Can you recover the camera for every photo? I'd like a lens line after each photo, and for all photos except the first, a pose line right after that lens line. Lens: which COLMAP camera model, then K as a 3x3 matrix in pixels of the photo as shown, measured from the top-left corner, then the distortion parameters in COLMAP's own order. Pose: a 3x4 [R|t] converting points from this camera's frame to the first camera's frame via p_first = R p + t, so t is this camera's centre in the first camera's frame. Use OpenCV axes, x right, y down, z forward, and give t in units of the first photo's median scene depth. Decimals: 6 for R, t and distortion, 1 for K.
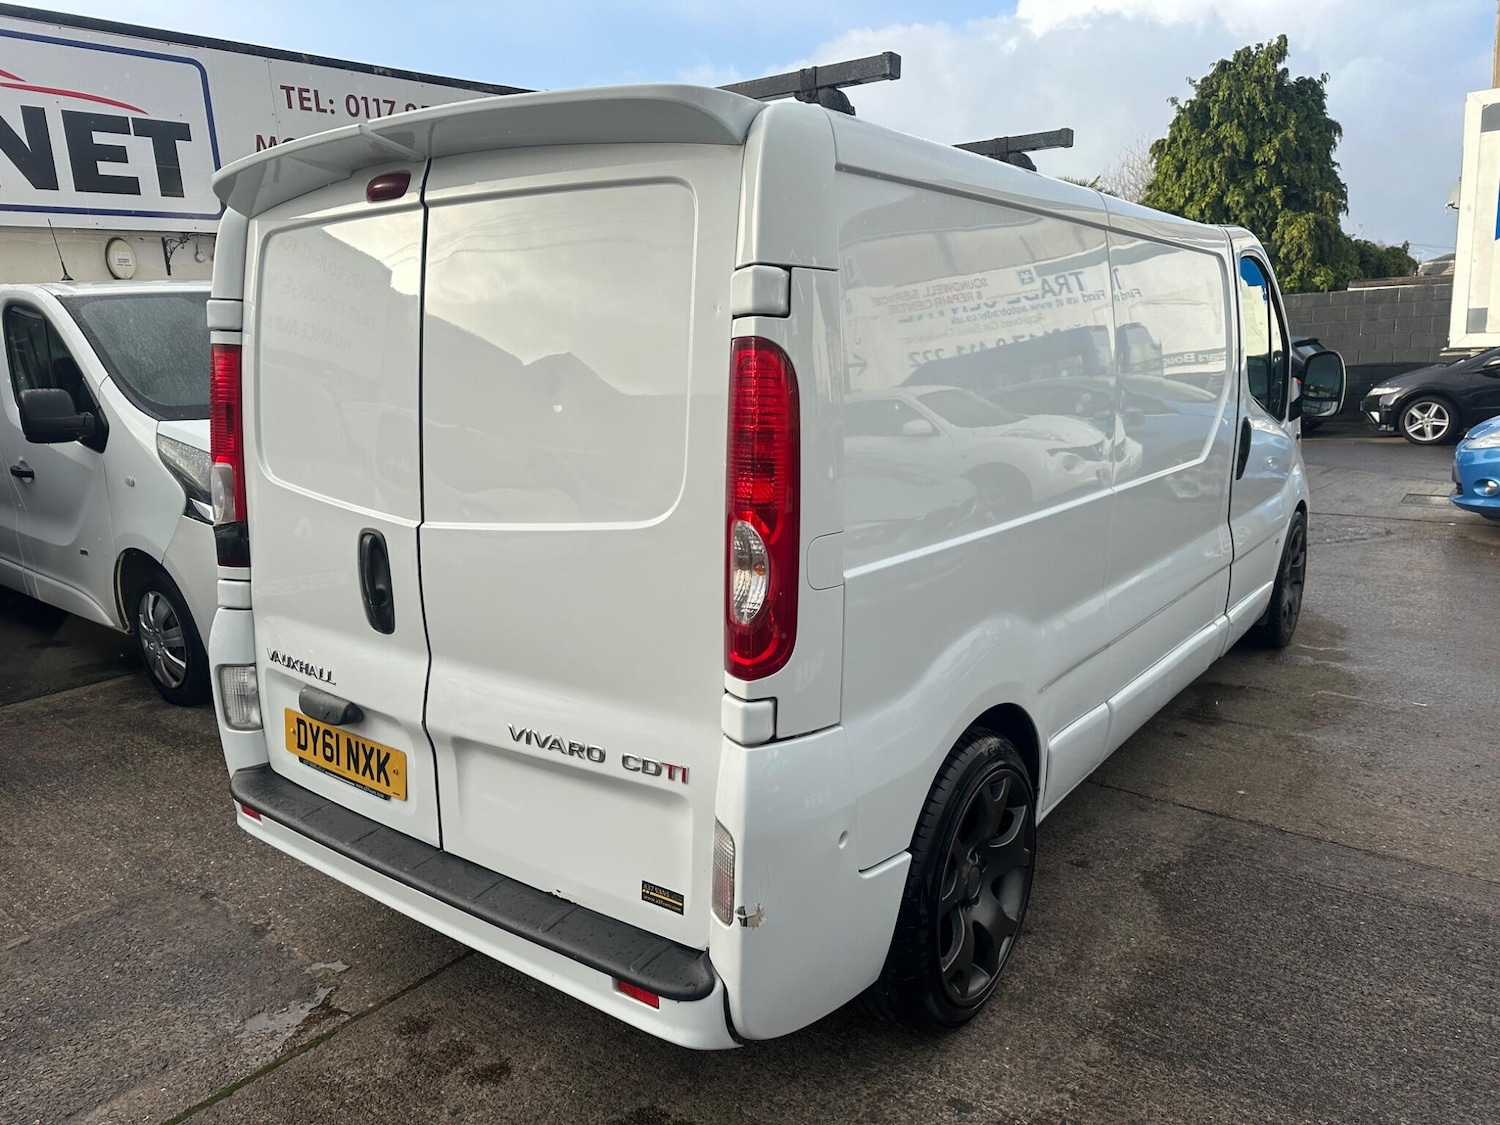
lens RADIAL K [[1062.0, 0, 746.9], [0, 1062.0, 562.2], [0, 0, 1]] dist [0.024767, -0.026404]
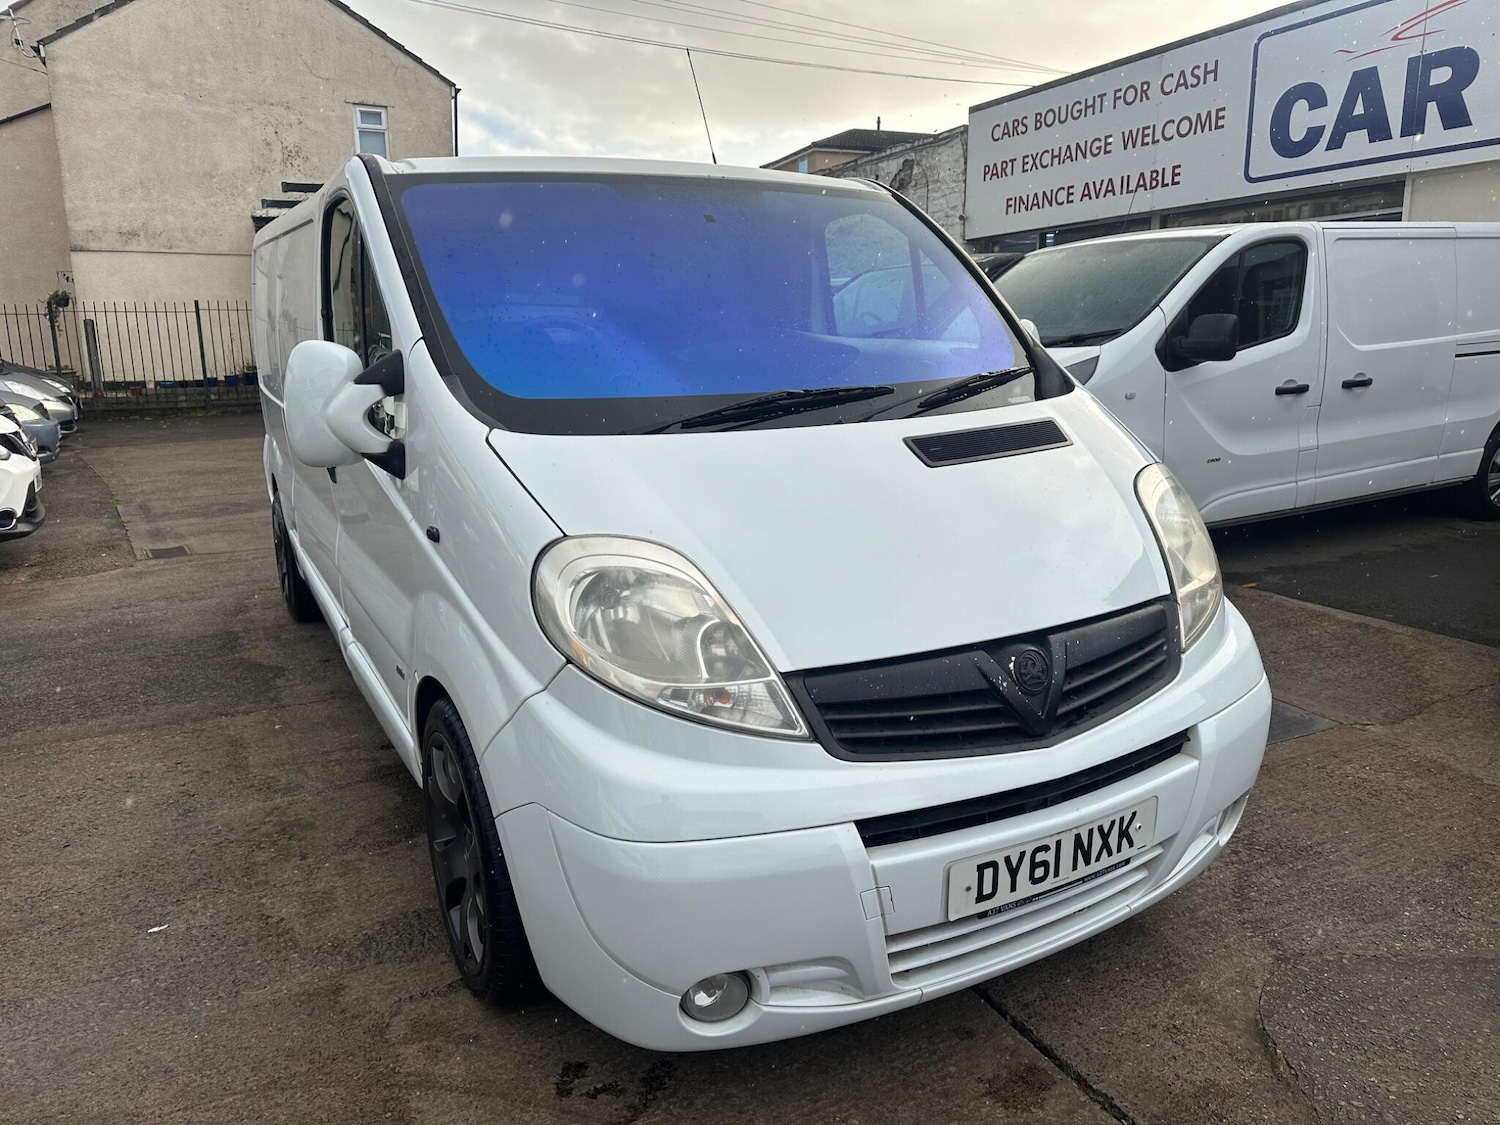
lens RADIAL K [[1062.0, 0, 753.2], [0, 1062.0, 560.6], [0, 0, 1]] dist [0.024767, -0.026404]
pose [[-0.414391, 0.235867, -0.879003, 1.531684], [-0.161589, 0.931419, 0.326110, -0.494682], [0.895639, 0.277174, -0.347858, 2.290006]]
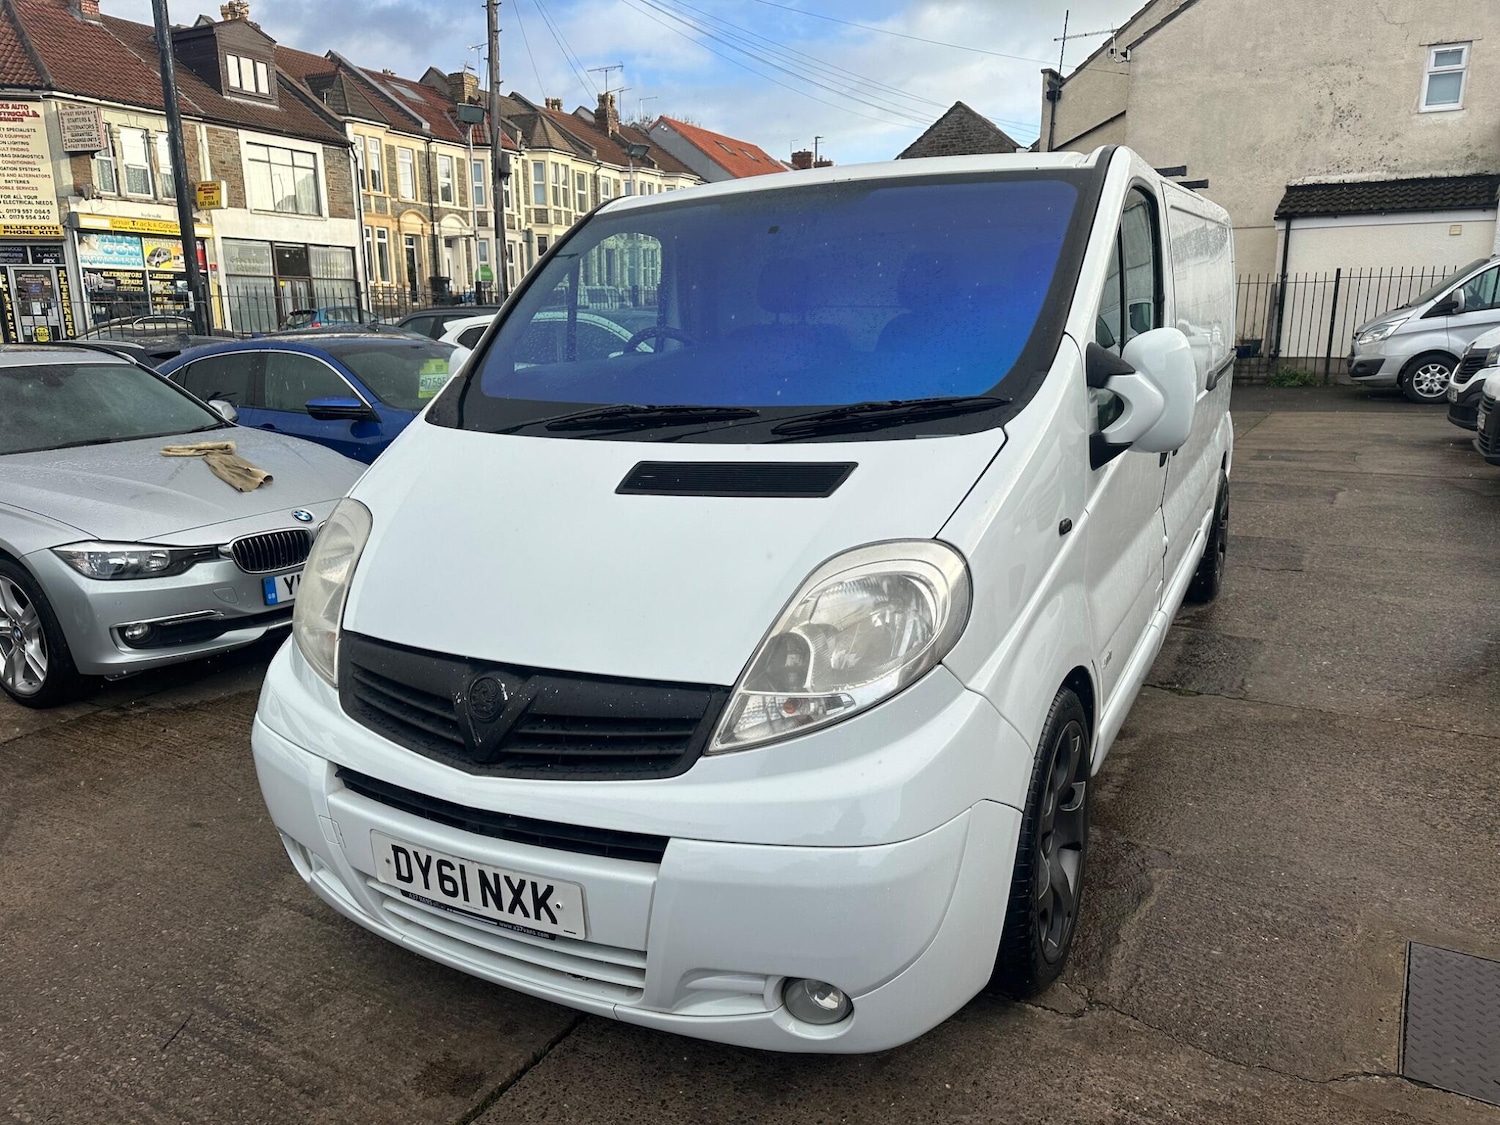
lens RADIAL K [[1062.0, 0, 752.7], [0, 1062.0, 560.5], [0, 0, 1]] dist [0.024767, -0.026404]
pose [[-0.987241, 0.088789, -0.132177, 0.744108], [0.024189, 0.904093, 0.426651, -0.613729], [0.157382, 0.418010, -0.894706, 2.872284]]
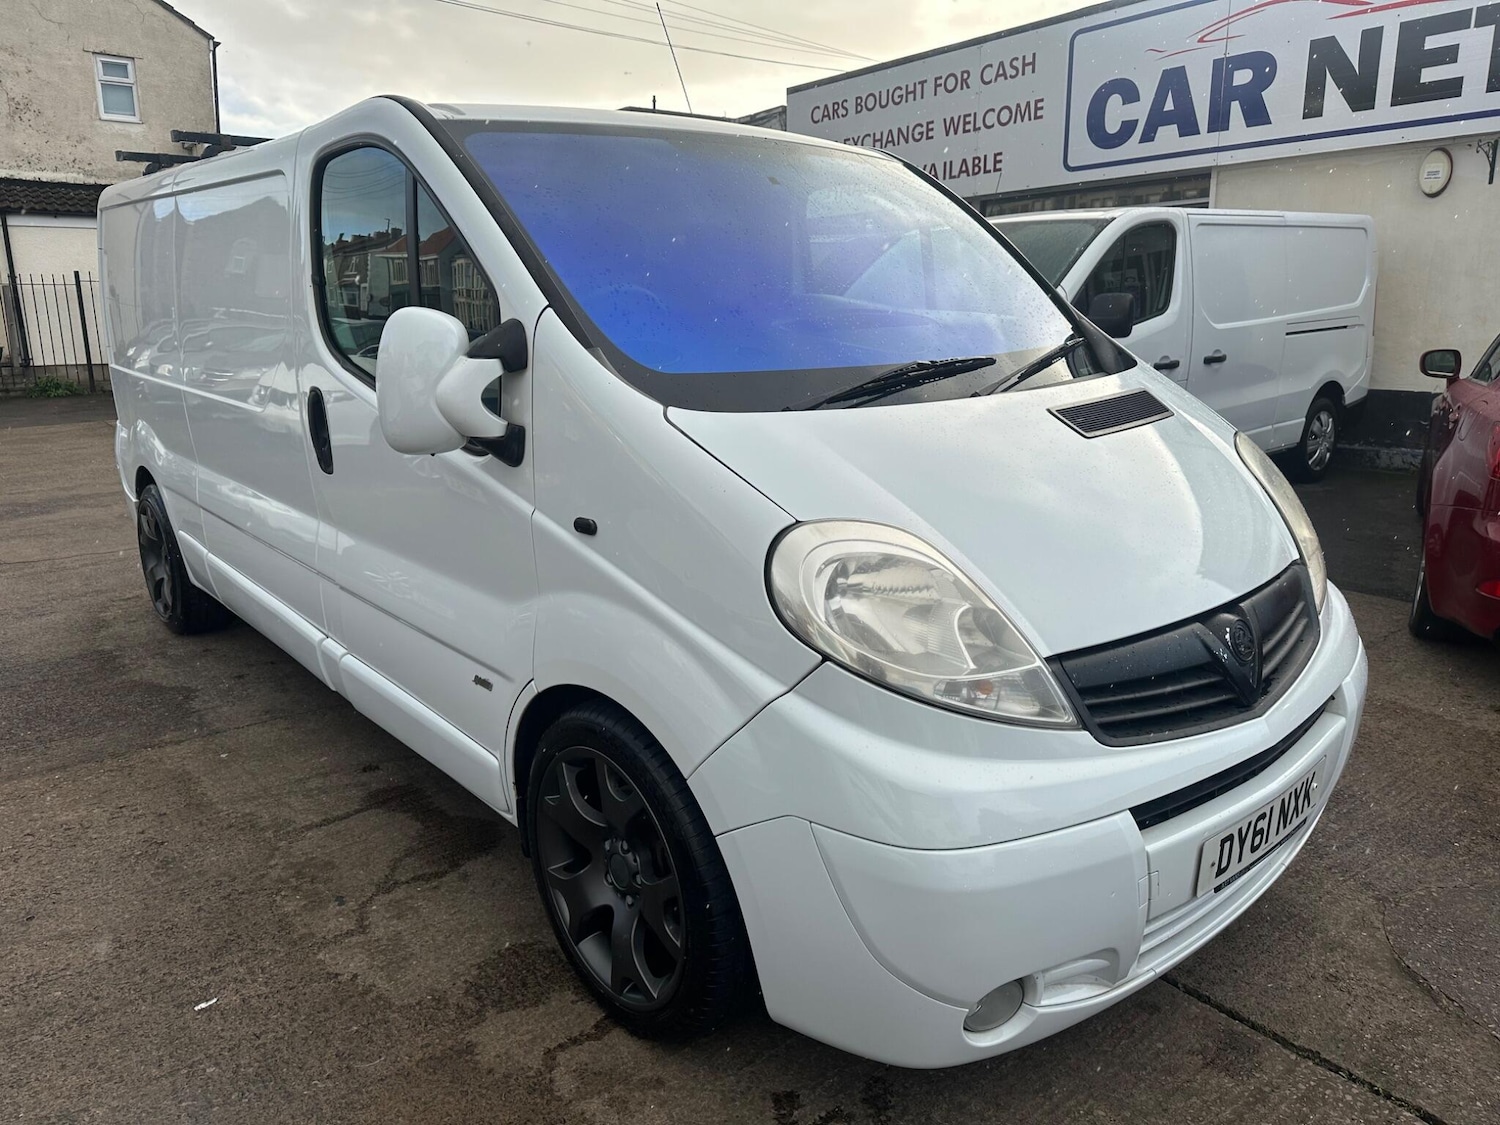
lens RADIAL K [[1062.0, 0, 744.5], [0, 1062.0, 557.9], [0, 0, 1]] dist [0.024767, -0.026404]
pose [[-0.217630, 0.261904, -0.940236, 1.573954], [-0.187547, 0.934153, 0.303619, -0.429150], [0.957843, 0.242415, -0.154181, 2.006205]]
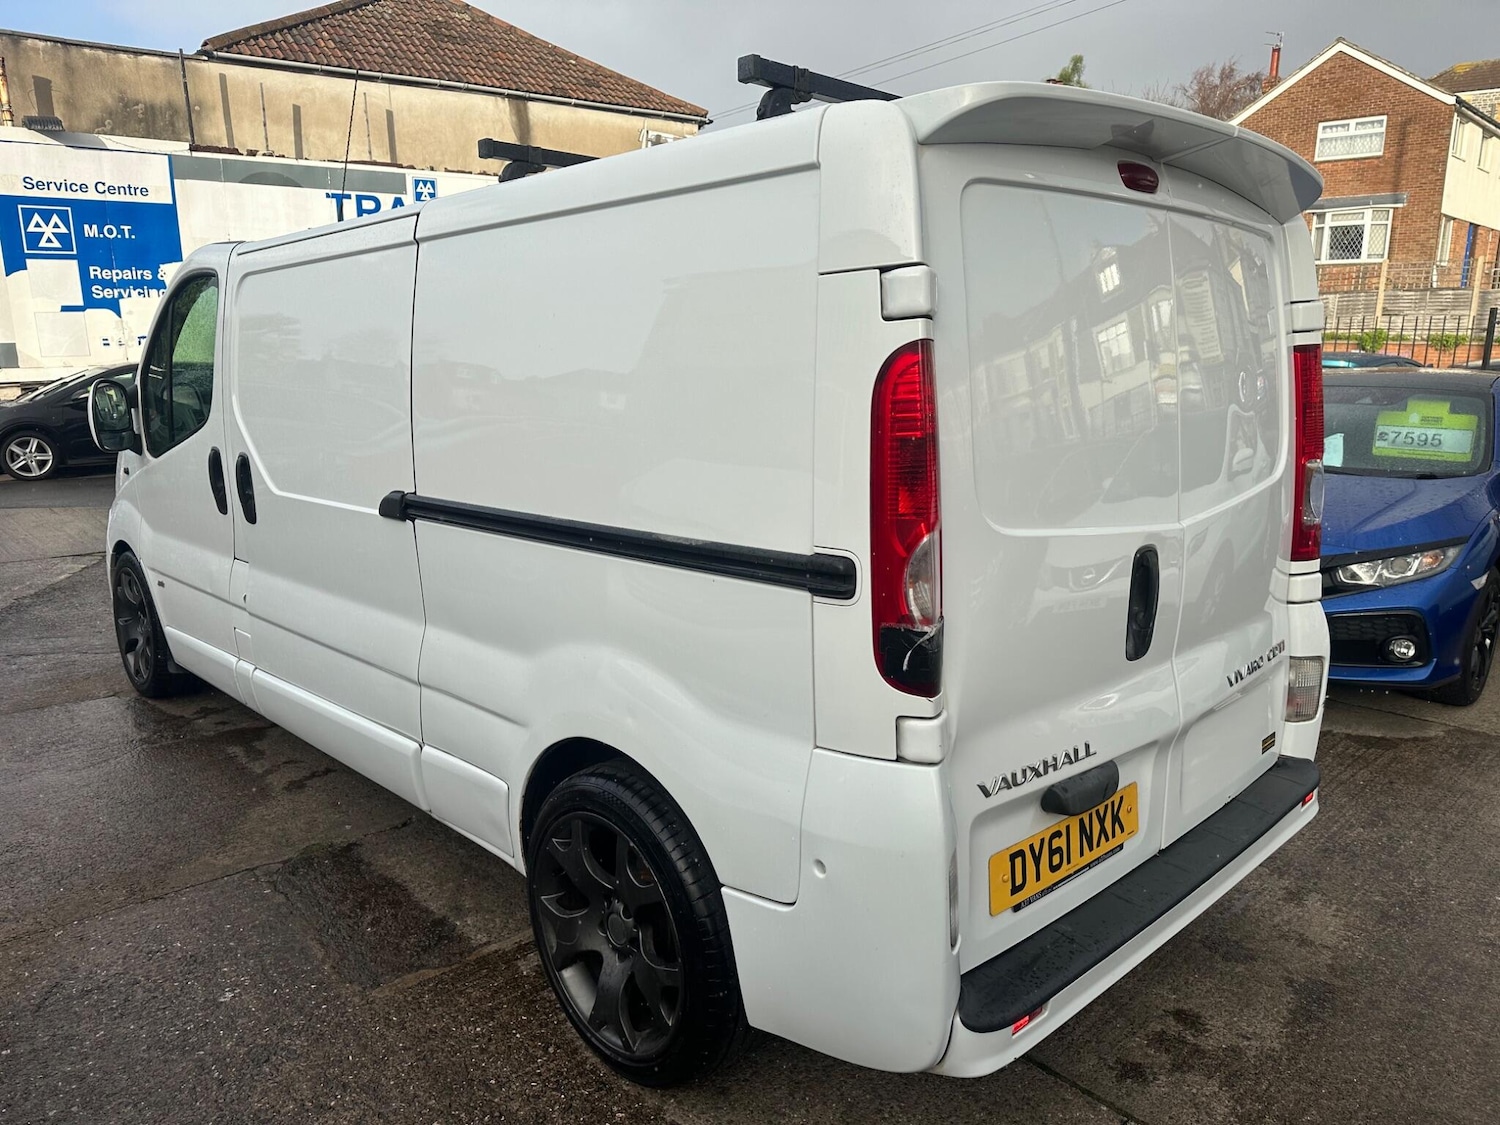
lens RADIAL K [[1062.0, 0, 730.6], [0, 1062.0, 566.9], [0, 0, 1]] dist [0.024767, -0.026404]
pose [[0.171456, -0.173023, 0.969879, -1.073940], [0.204435, 0.969277, 0.136775, -0.174833], [-0.963747, 0.174827, 0.201560, 0.956460]]
